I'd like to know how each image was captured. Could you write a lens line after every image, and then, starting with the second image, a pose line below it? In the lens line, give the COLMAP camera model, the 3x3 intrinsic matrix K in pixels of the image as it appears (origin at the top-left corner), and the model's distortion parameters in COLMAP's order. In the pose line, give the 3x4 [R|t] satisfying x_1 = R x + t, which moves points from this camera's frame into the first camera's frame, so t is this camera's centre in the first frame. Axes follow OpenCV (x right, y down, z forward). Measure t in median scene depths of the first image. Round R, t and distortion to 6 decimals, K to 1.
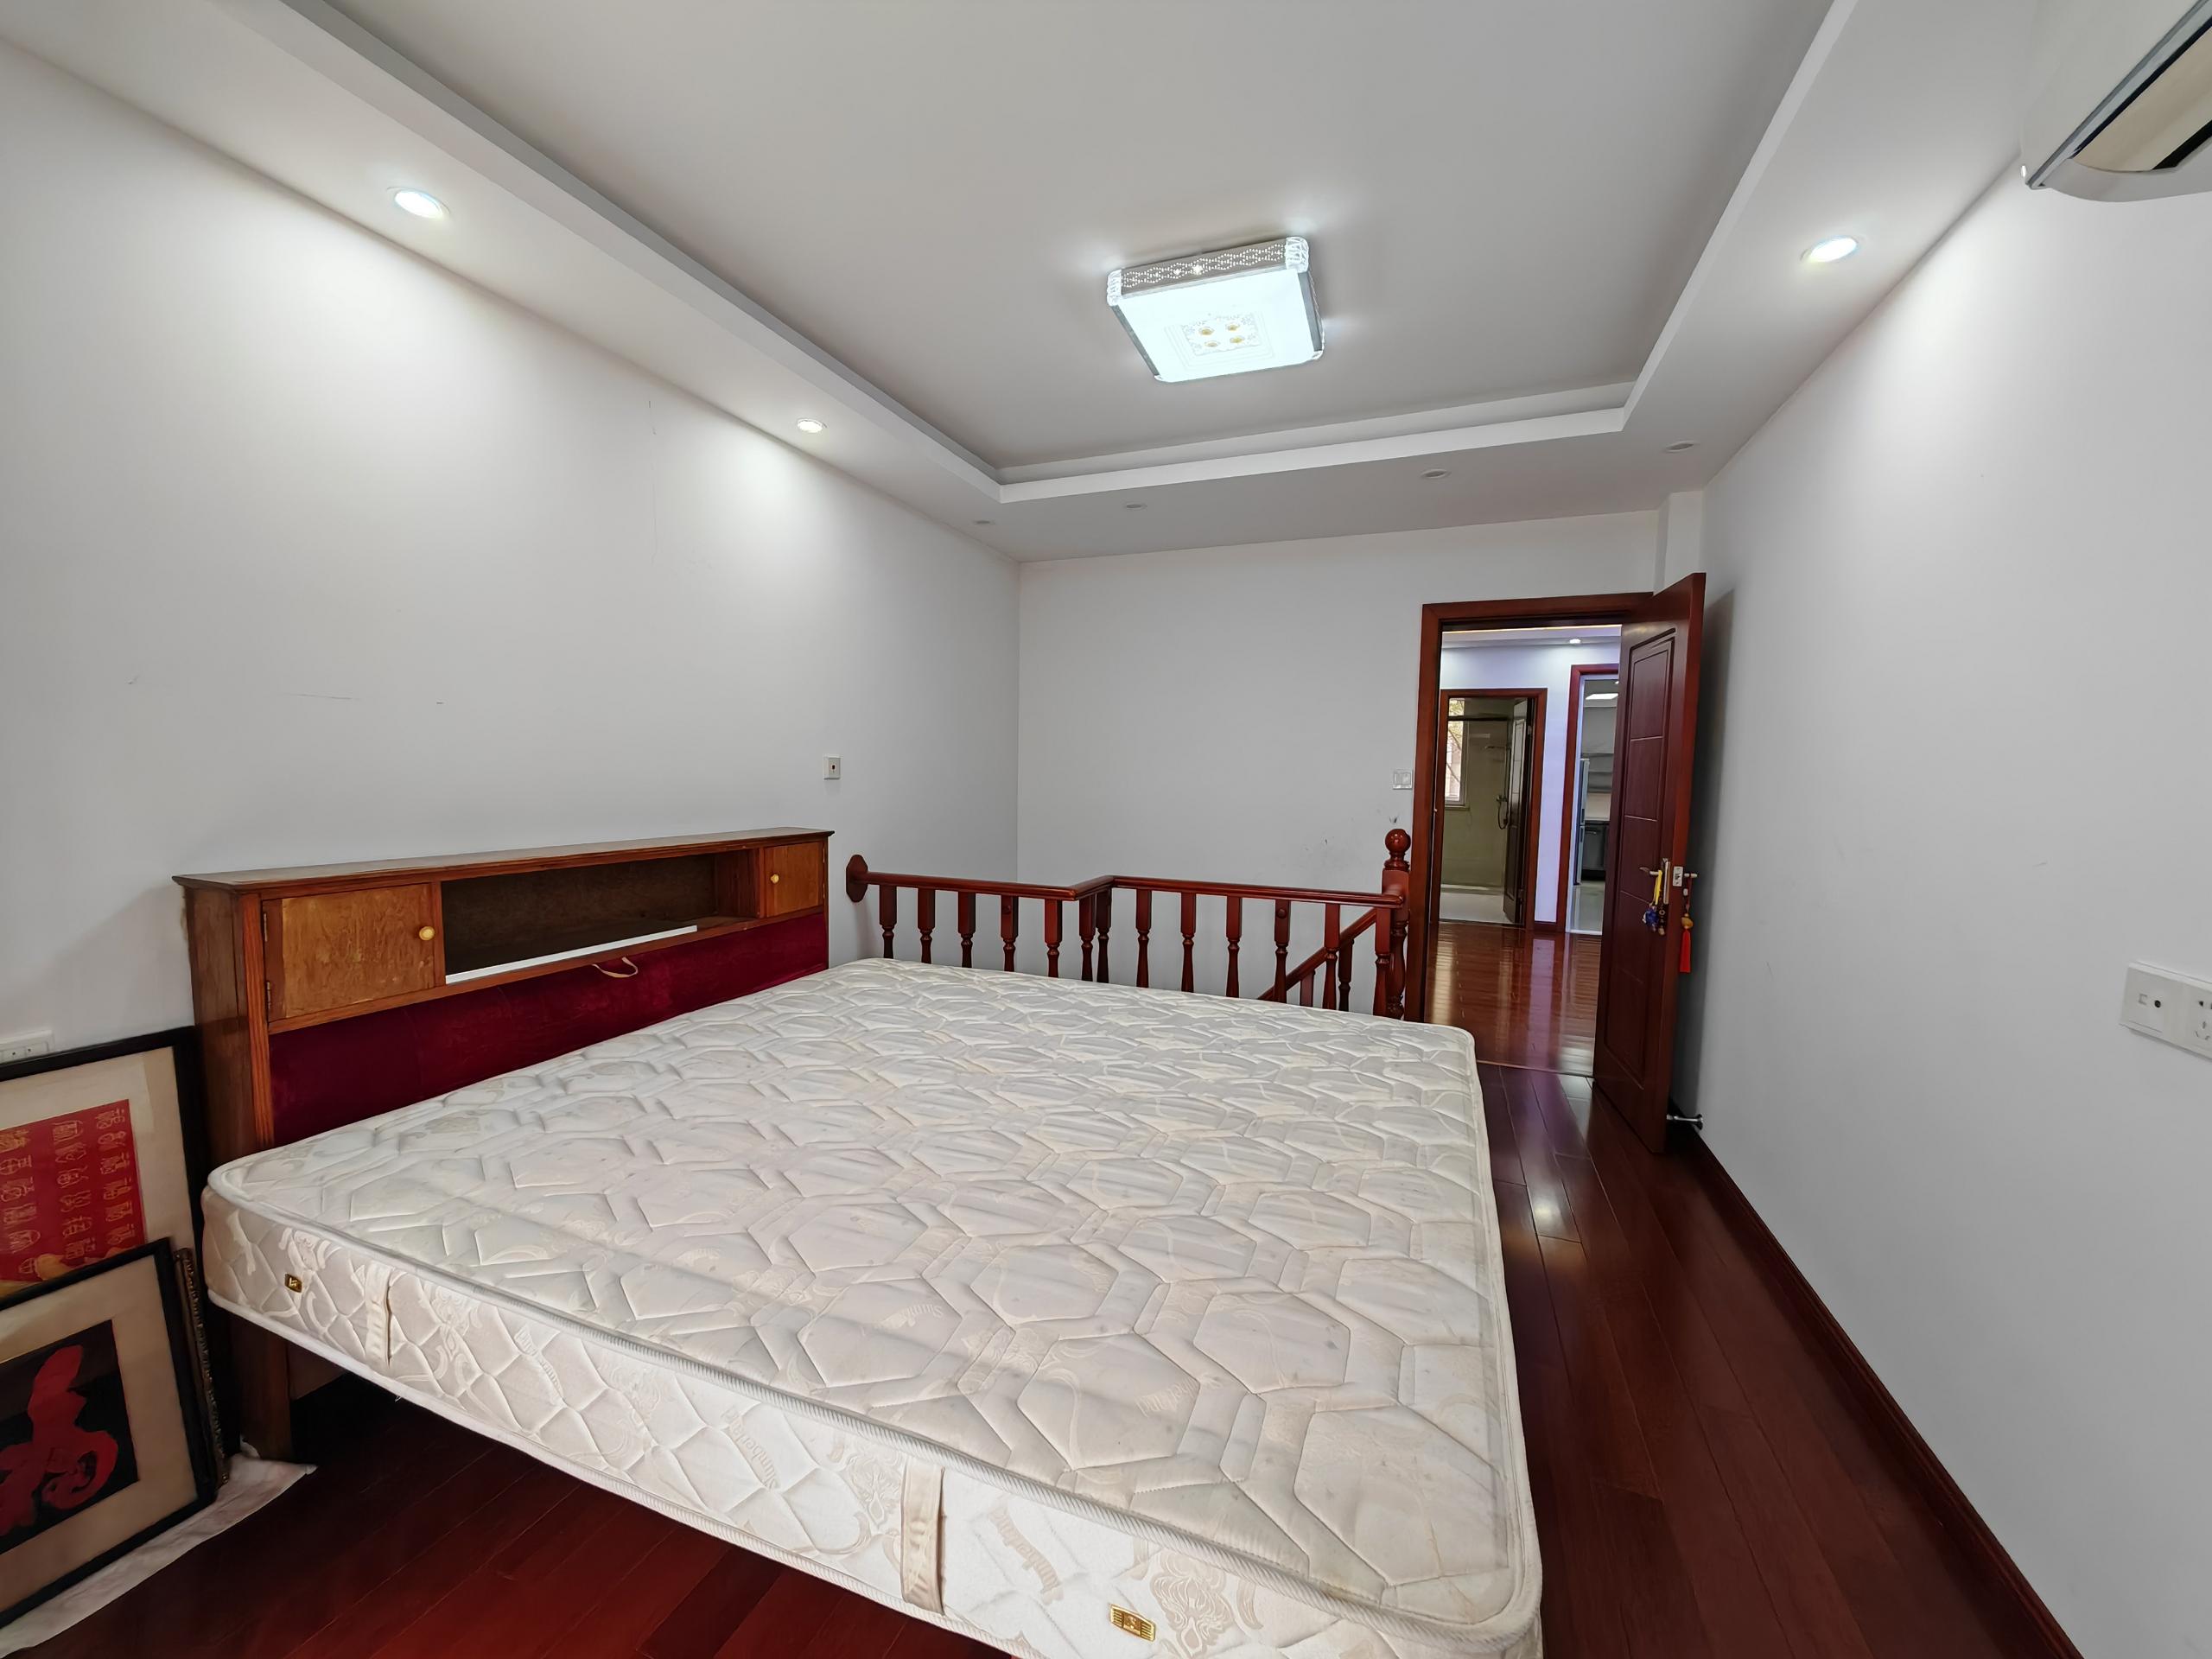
lens RADIAL K [[825.0, 0, 1103.9], [0, 825.0, 832.3], [0, 0, 1]] dist [0.000622, 0.000038]
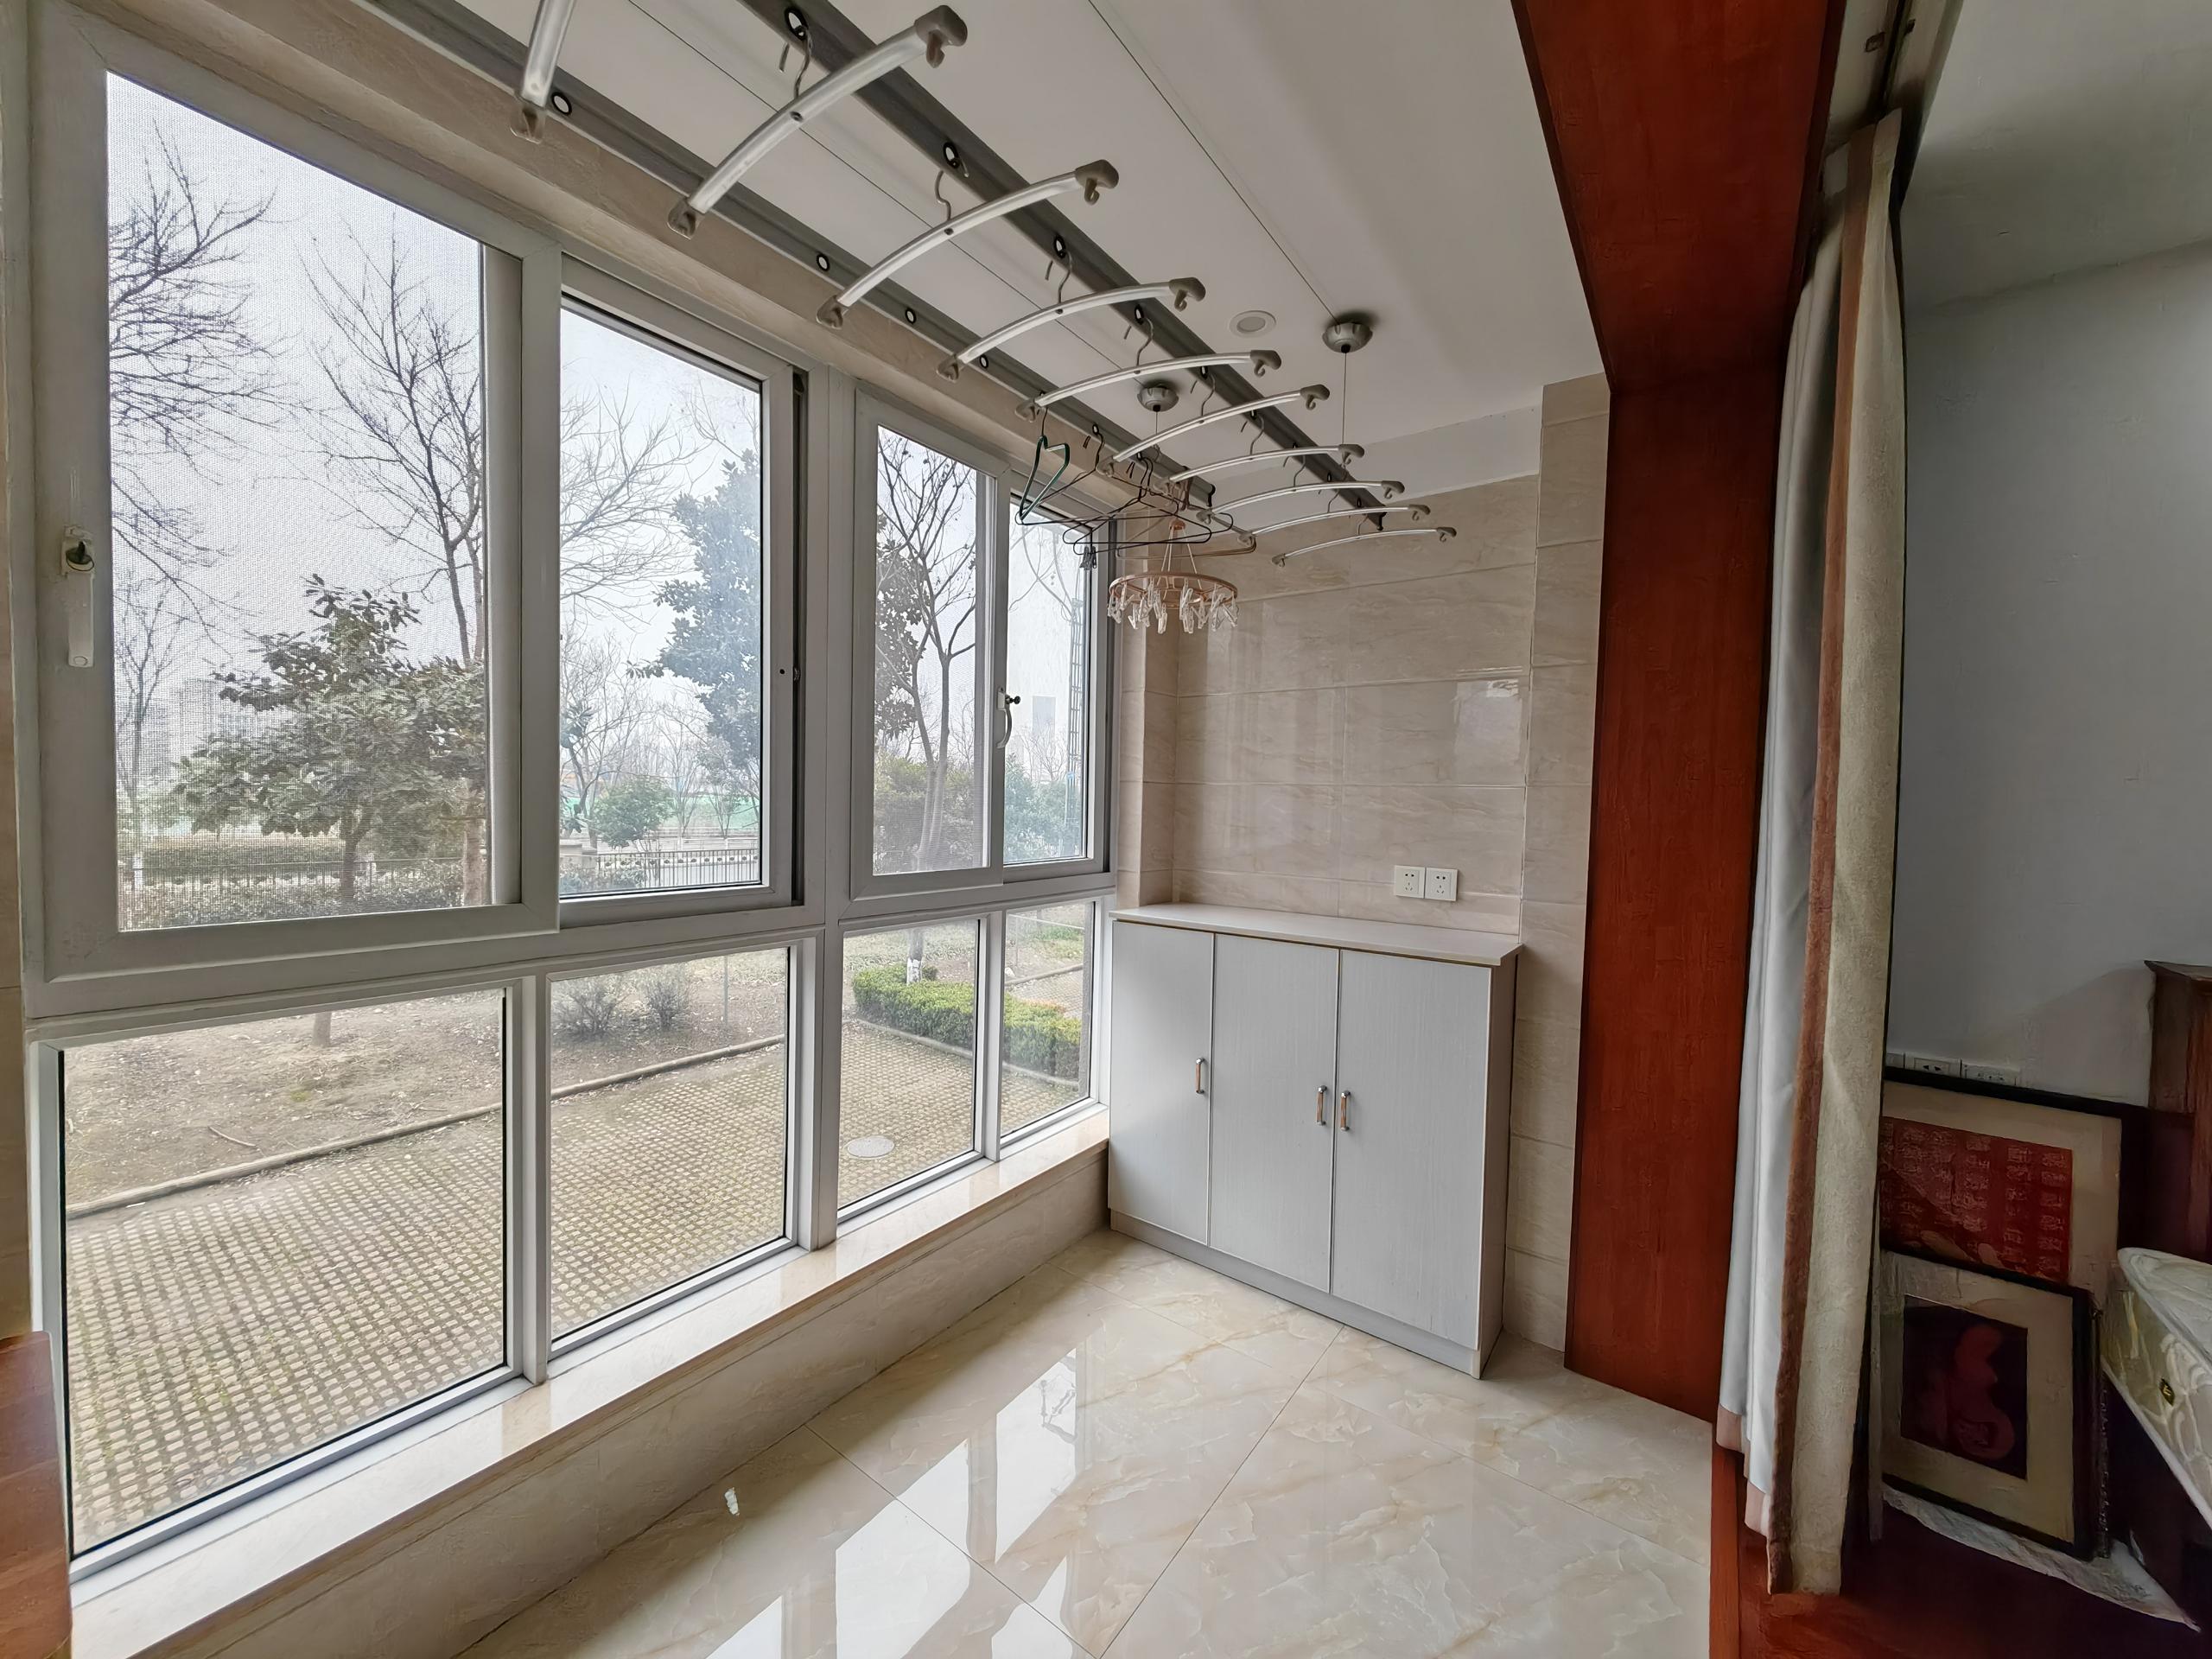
lens RADIAL K [[825.0, 0, 1103.9], [0, 825.0, 832.3], [0, 0, 1]] dist [0.000622, 0.000038]
pose [[-0.252223, 0.020657, -0.967449, 0.223562], [-0.098490, 0.994032, 0.046902, -0.028588], [0.962644, 0.107114, -0.248683, -0.033074]]
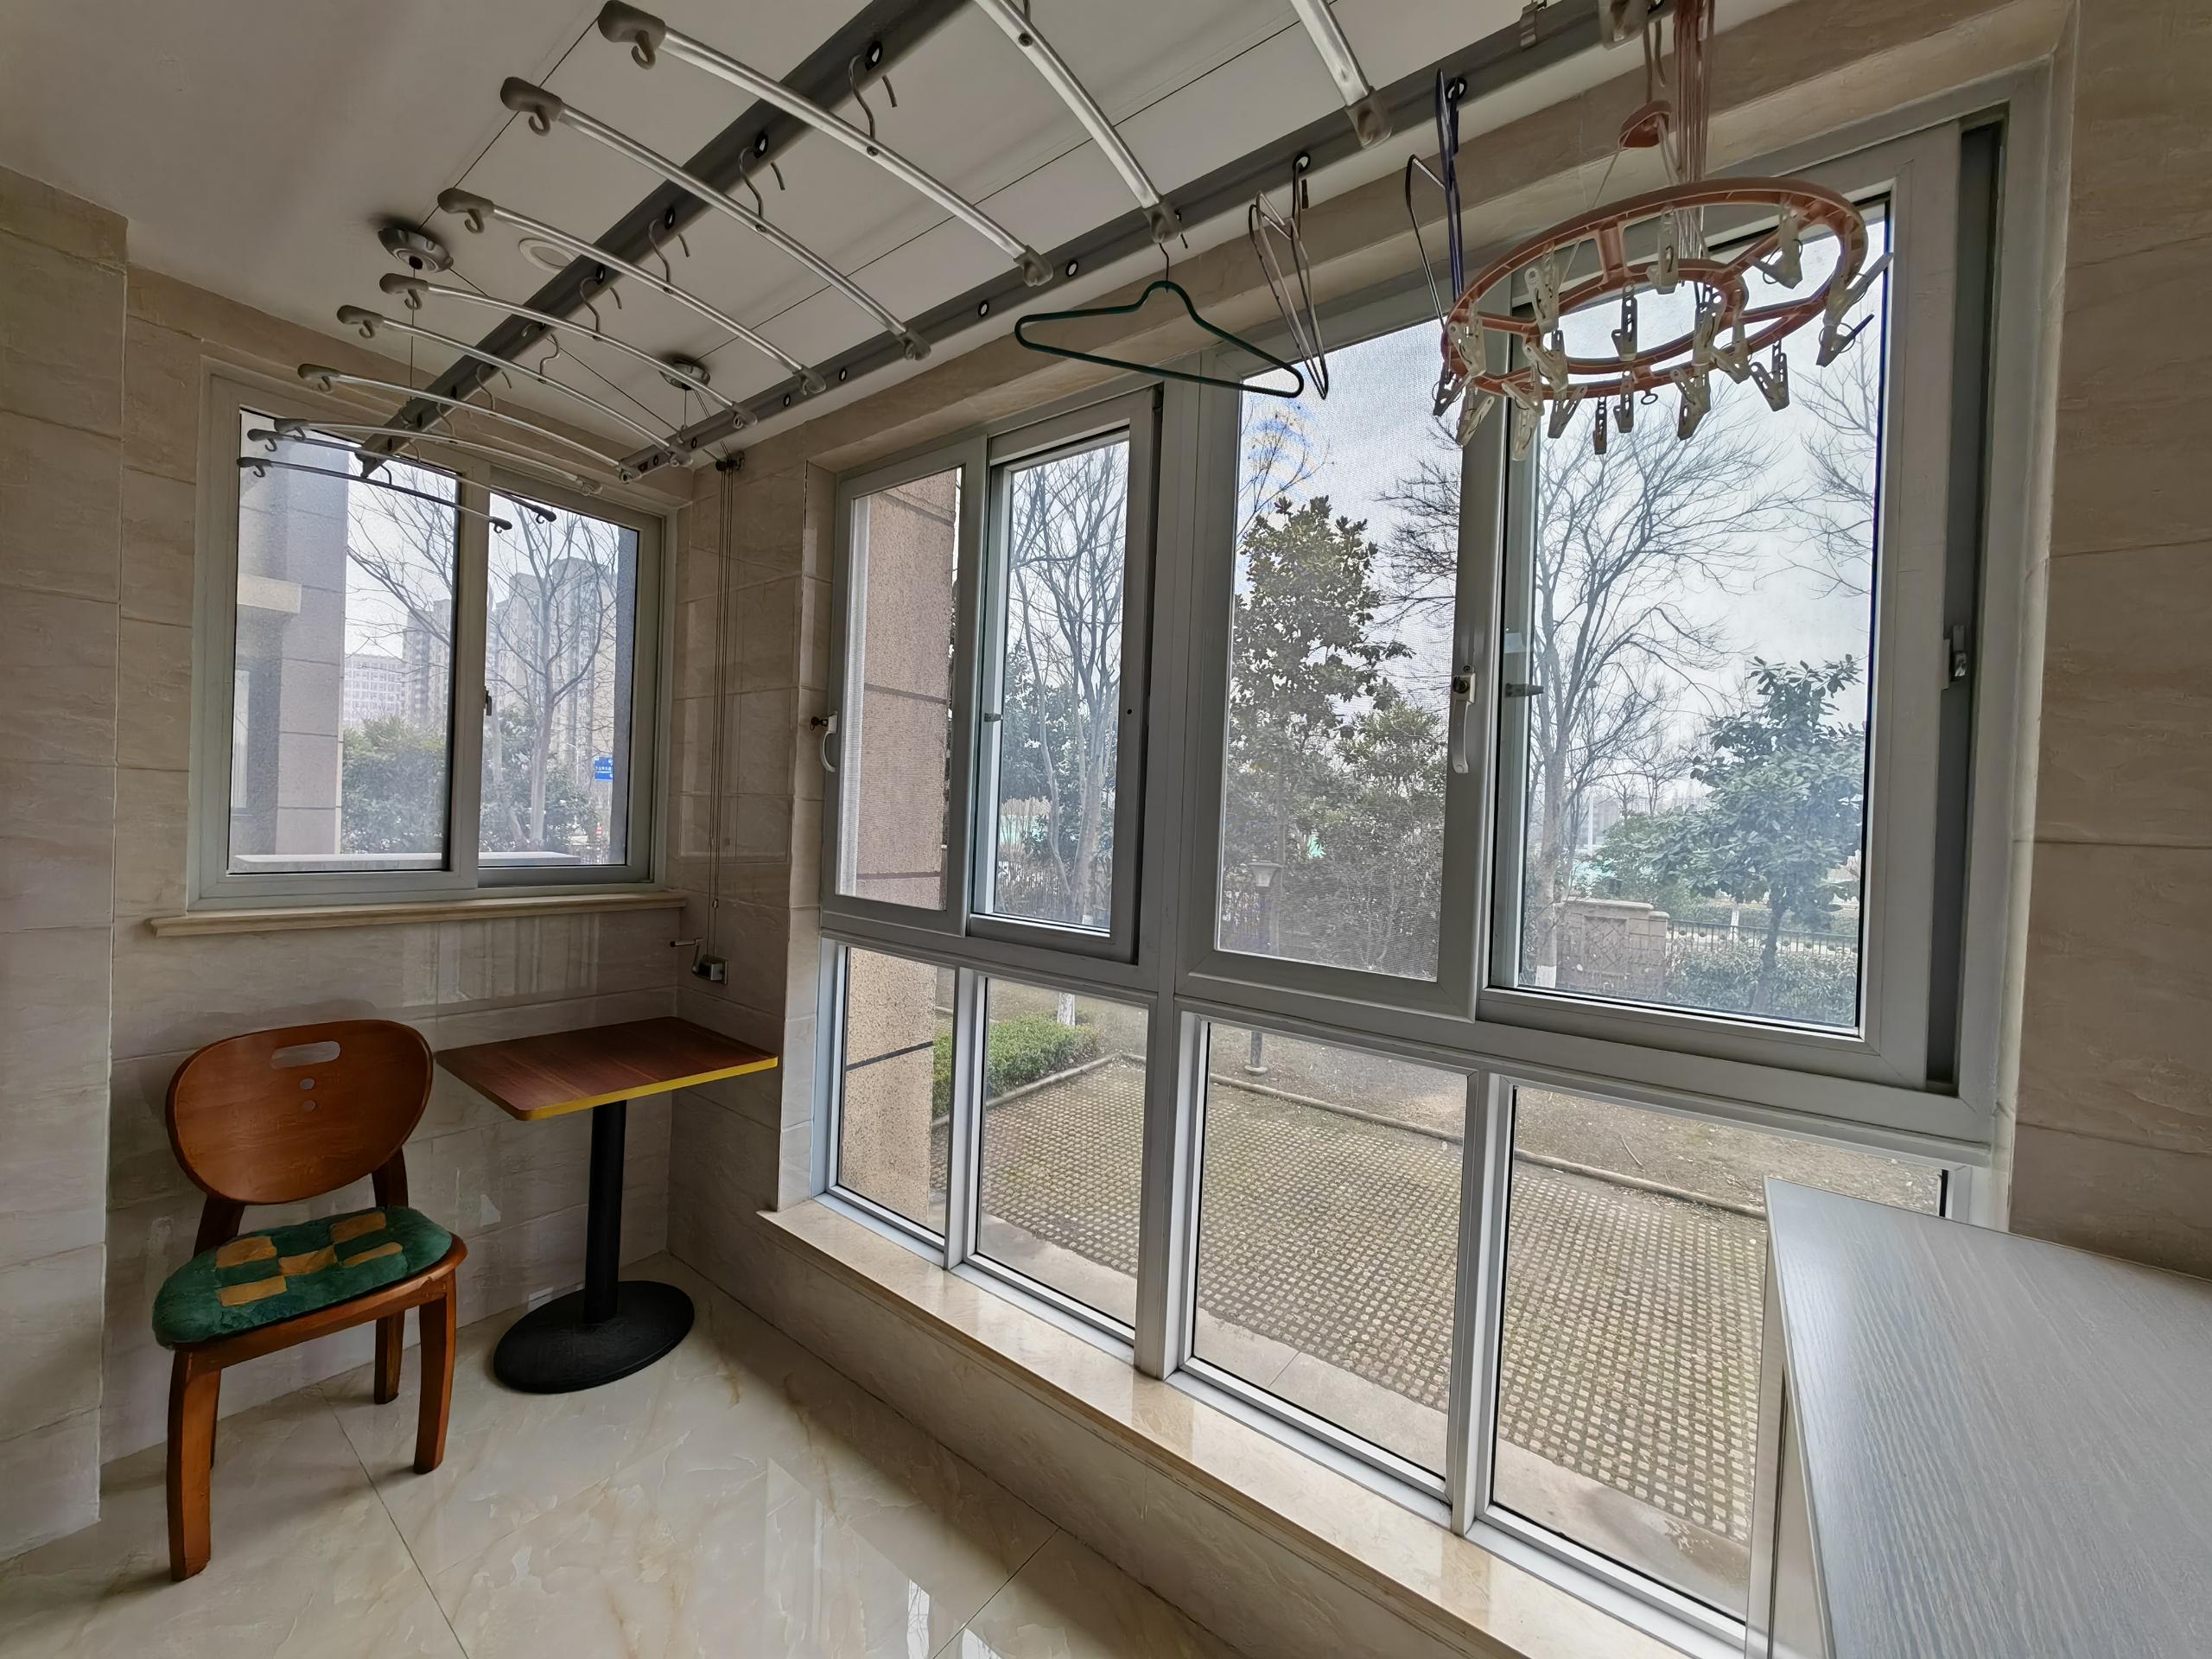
lens RADIAL K [[825.0, 0, 1103.9], [0, 825.0, 832.3], [0, 0, 1]] dist [0.000622, 0.000038]
pose [[-0.967224, -0.058249, 0.247152, -1.135111], [-0.036886, 0.995240, 0.090205, -0.097015], [-0.251230, 0.078131, -0.964769, 0.325751]]
